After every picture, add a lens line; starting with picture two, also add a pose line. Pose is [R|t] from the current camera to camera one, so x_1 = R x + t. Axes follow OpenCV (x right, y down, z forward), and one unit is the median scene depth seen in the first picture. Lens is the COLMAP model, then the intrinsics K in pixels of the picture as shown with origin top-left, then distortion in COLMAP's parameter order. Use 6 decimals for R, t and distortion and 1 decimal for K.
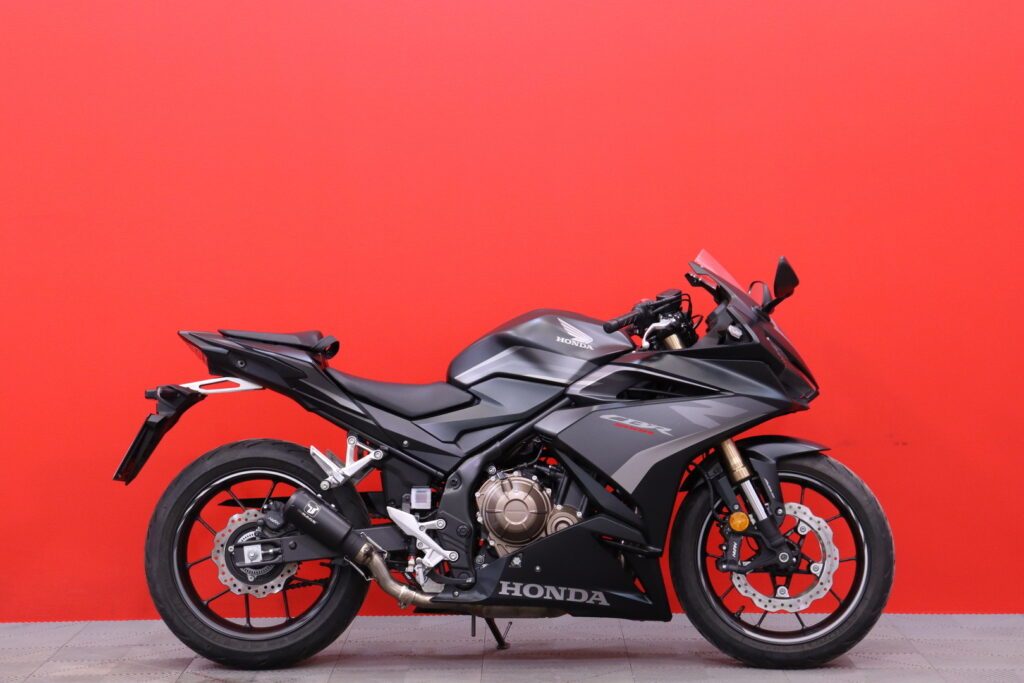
lens RADIAL K [[2223.6, 0, 507.9], [0, 2223.6, 348.6], [0, 0, 1]] dist [0.323446, 0.000000]
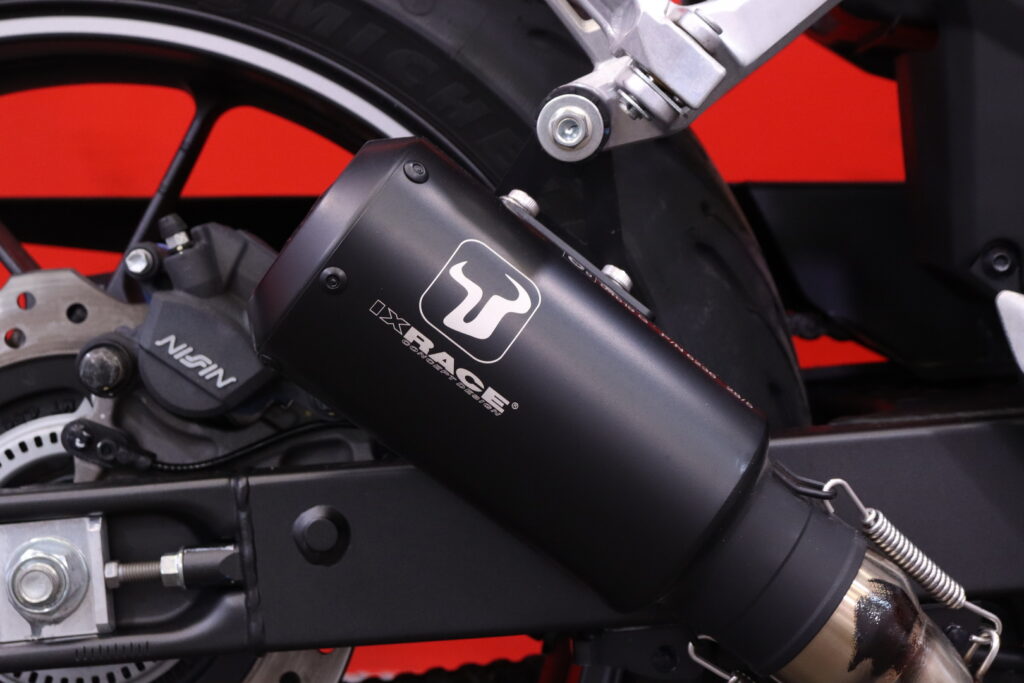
lens RADIAL K [[2526.0, 0, 512.3], [0, 2526.0, 341.4], [0, 0, 1]] dist [0.389976, 0.000000]
pose [[0.999565, 0.029264, 0.003622, -0.085103], [-0.029487, 0.991559, 0.126260, 0.054608], [0.000104, -0.126312, 0.991991, 0.840314]]
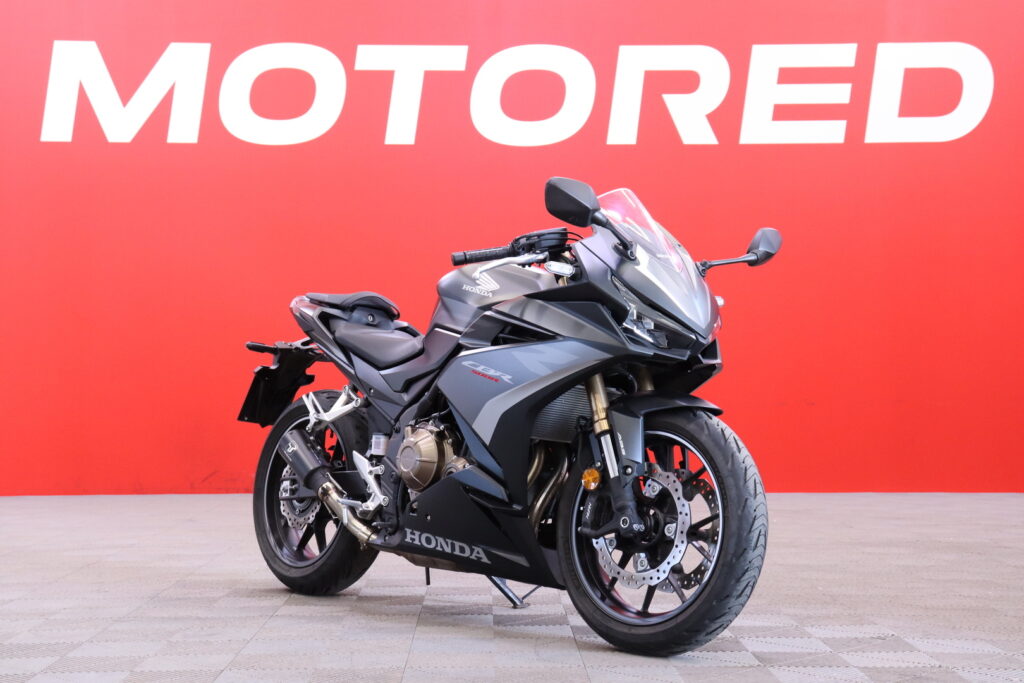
lens RADIAL K [[1667.3, 0, 514.6], [0, 1667.3, 338.4], [0, 0, 1]] dist [-0.001893, 0.000000]
pose [[0.682379, -0.010427, -0.730924, 0.573614], [-0.039018, 0.997953, -0.050663, 0.054562], [0.729956, 0.063090, 0.680576, 0.515136]]
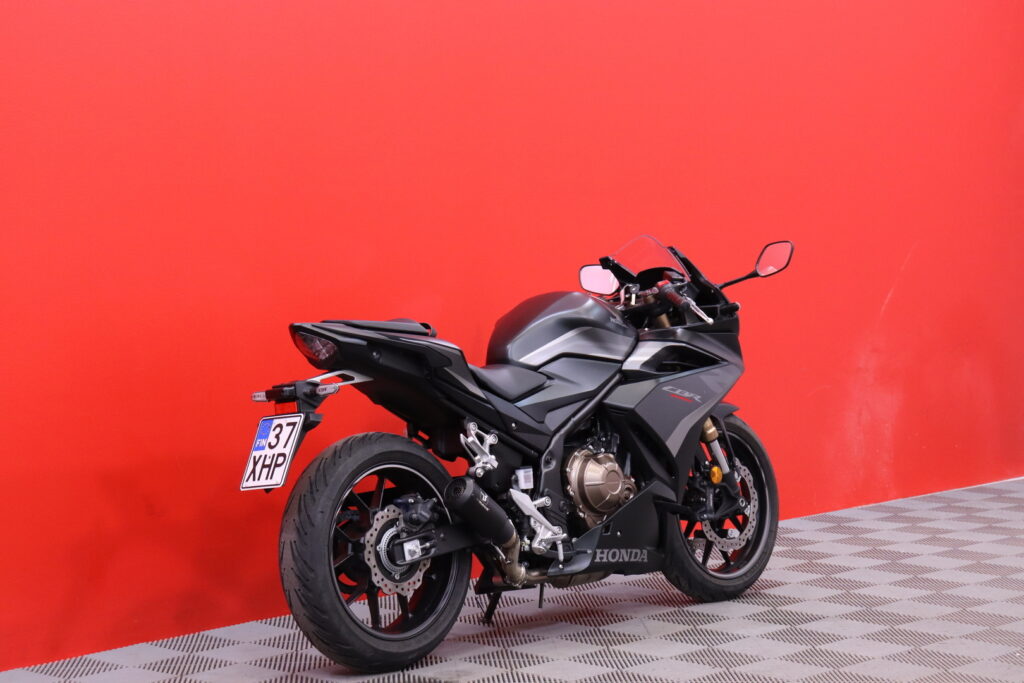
lens RADIAL K [[2223.6, 0, 511.8], [0, 2223.6, 335.9], [0, 0, 1]] dist [0.323446, 0.000000]
pose [[0.646433, -0.034384, 0.762196, -0.823188], [0.033580, 0.999298, 0.016600, -0.015595], [-0.762232, 0.014864, 0.647134, 0.341973]]
